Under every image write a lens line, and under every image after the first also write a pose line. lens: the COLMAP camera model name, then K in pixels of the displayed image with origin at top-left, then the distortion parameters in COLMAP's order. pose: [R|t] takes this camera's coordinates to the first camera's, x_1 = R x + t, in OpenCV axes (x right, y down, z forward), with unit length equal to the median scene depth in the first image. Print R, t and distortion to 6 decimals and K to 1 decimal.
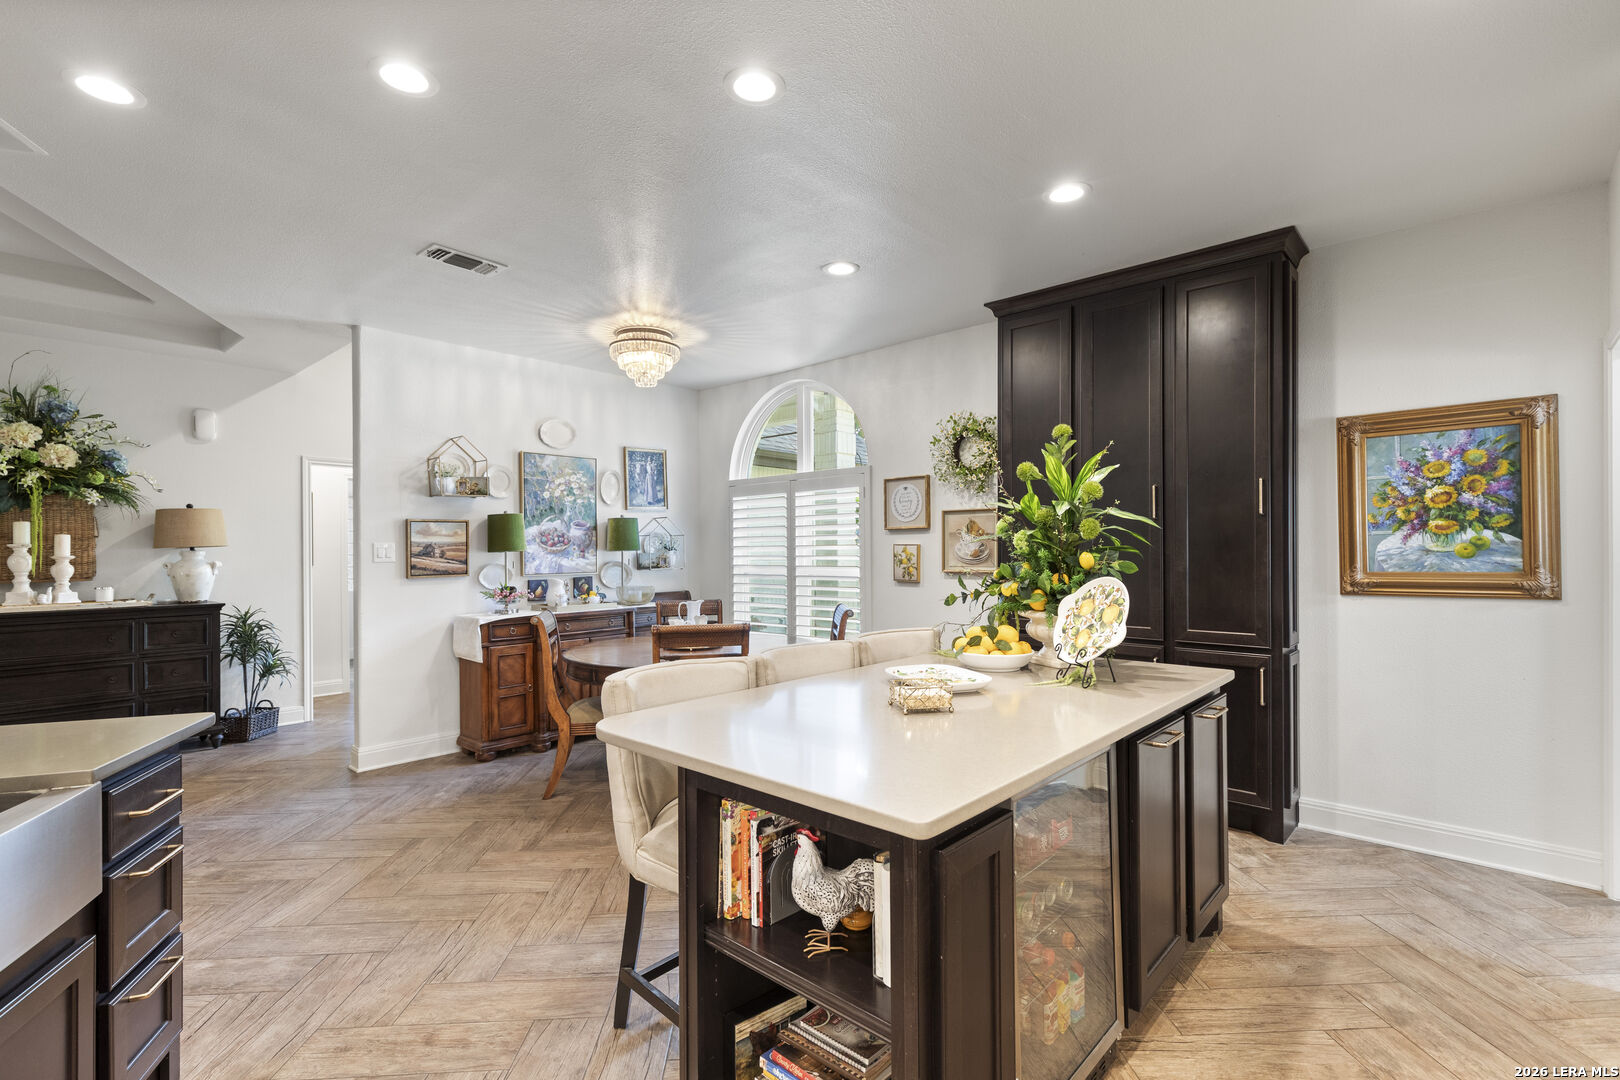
lens RADIAL K [[735.0, 0, 814.4], [0, 735.0, 549.6], [0, 0, 1]] dist [0.003128, -0.000602]
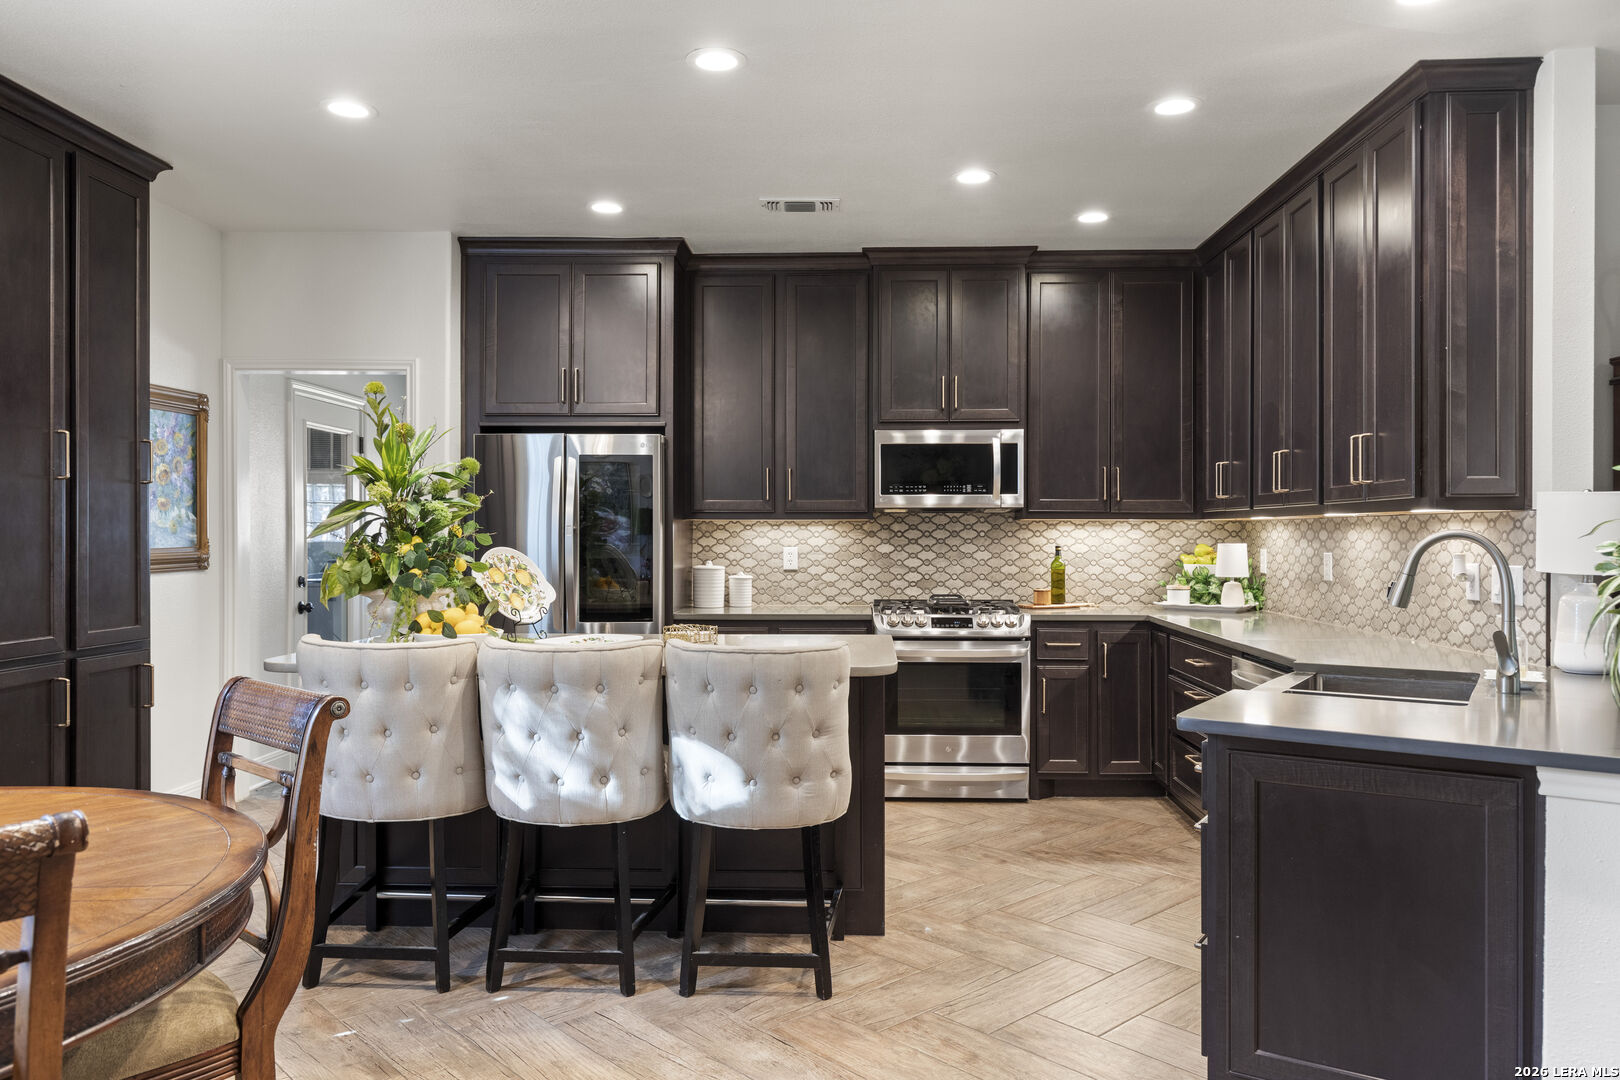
lens RADIAL K [[1140.0, 0, 817.2], [0, 1140.0, 535.7], [0, 0, 1]] dist [0.002532, -0.003508]
pose [[-0.636882, 0.001770, 0.770959, -0.801525], [0.001486, 0.999998, -0.001068, 0.013907], [-0.770960, 0.000465, -0.636884, 1.103035]]
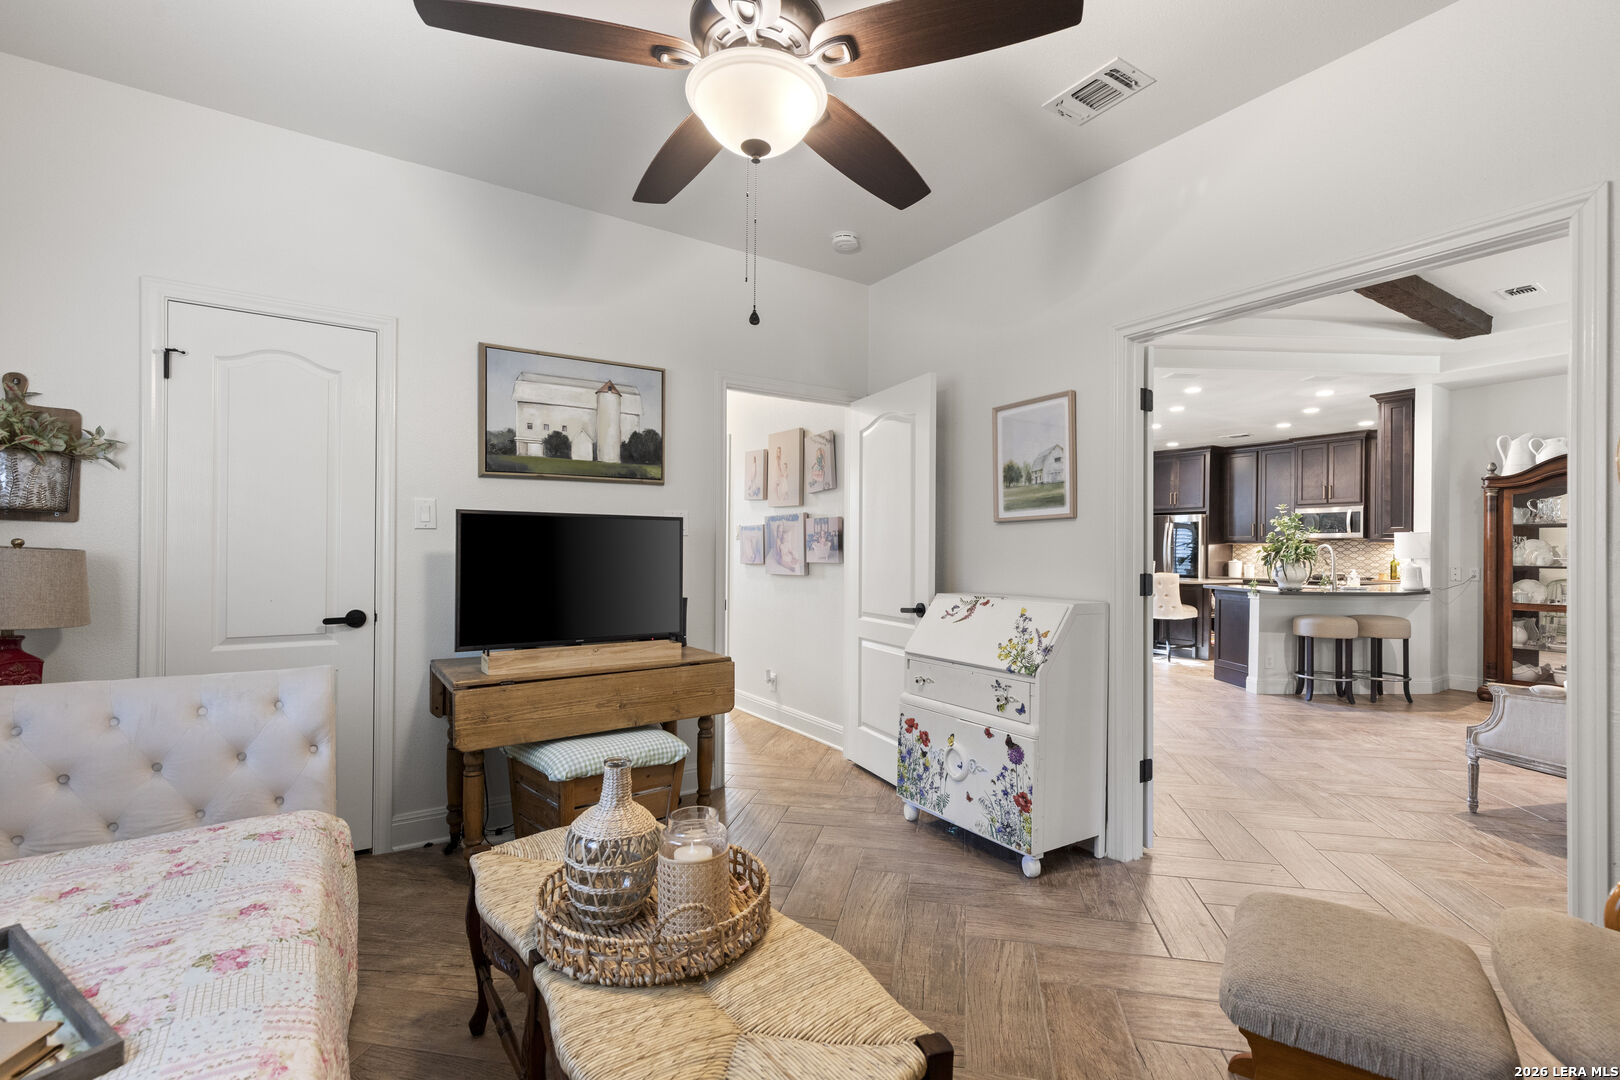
lens RADIAL K [[735.0, 0, 814.4], [0, 735.0, 549.6], [0, 0, 1]] dist [0.003128, -0.000602]
pose [[0.251819, 0.011144, 0.967710, -2.547955], [-0.010948, 0.999903, -0.008666, 0.052048], [-0.967712, -0.008412, 0.251917, 1.031038]]
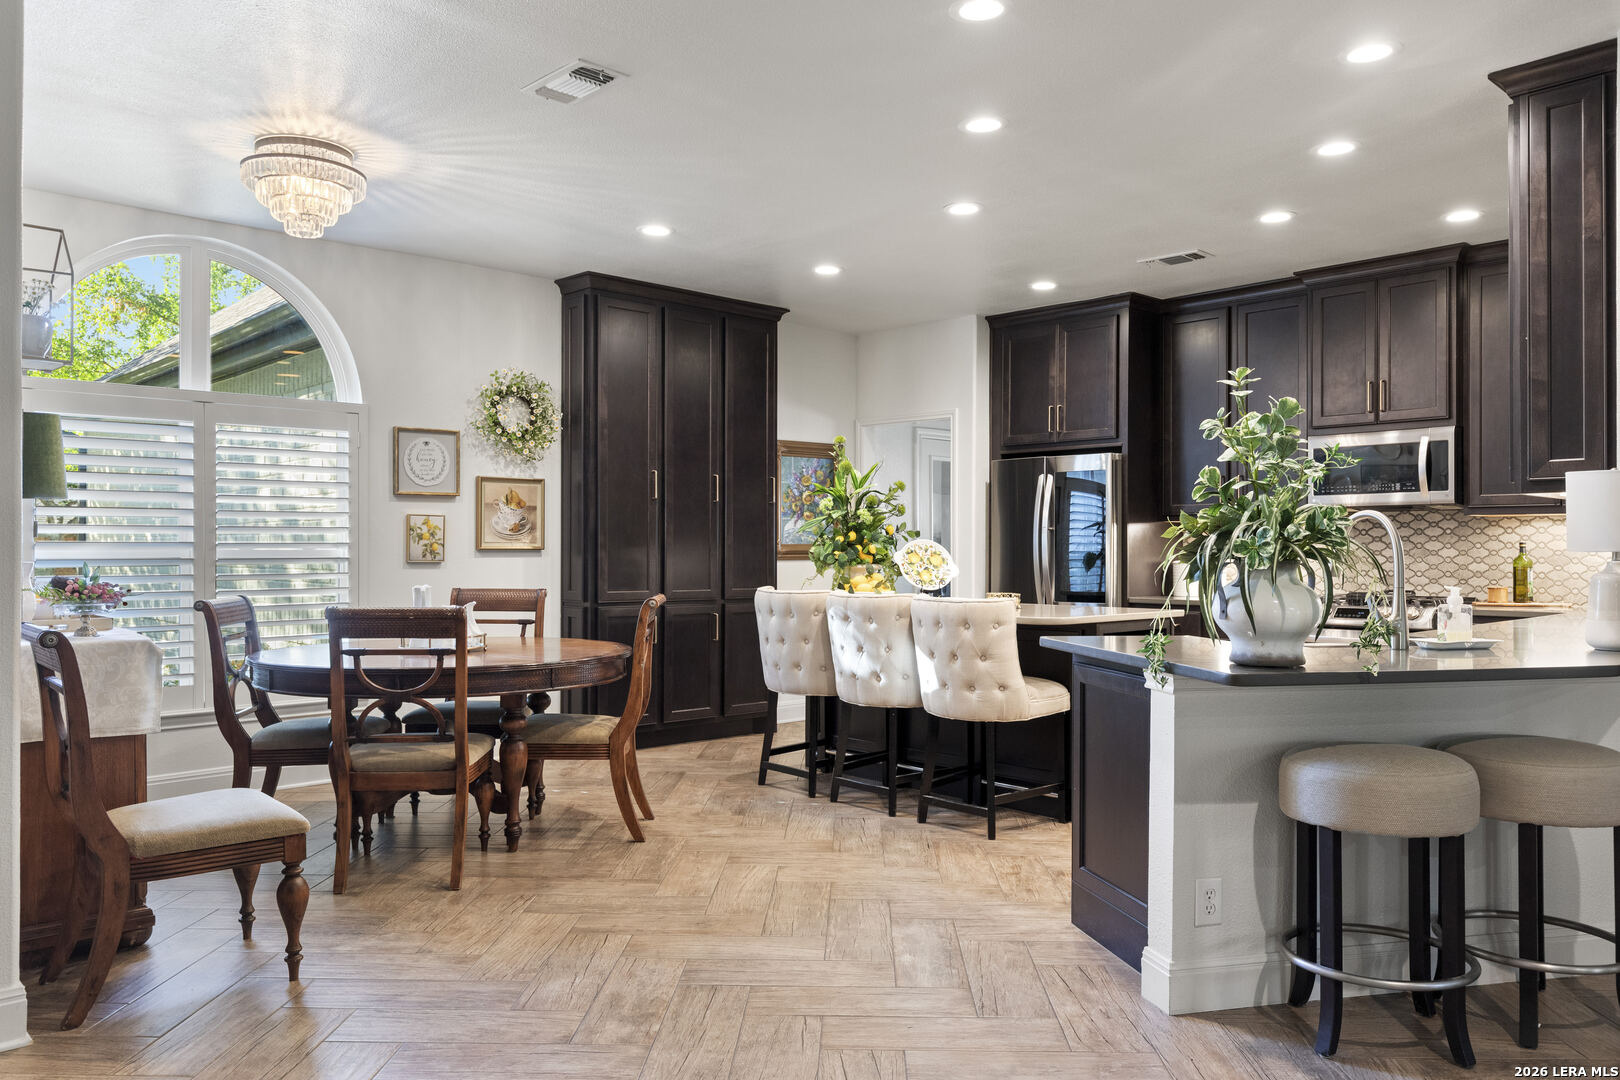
lens RADIAL K [[1171.9, 0, 810.0], [0, 1171.9, 540.0], [0, 0, 1]] dist [-0.005388, 0.001189]
pose [[0.094221, 0.013097, 0.995465, -1.454629], [-0.002815, 0.999913, -0.012889, 0.046791], [-0.995547, -0.001588, 0.094250, 0.632755]]
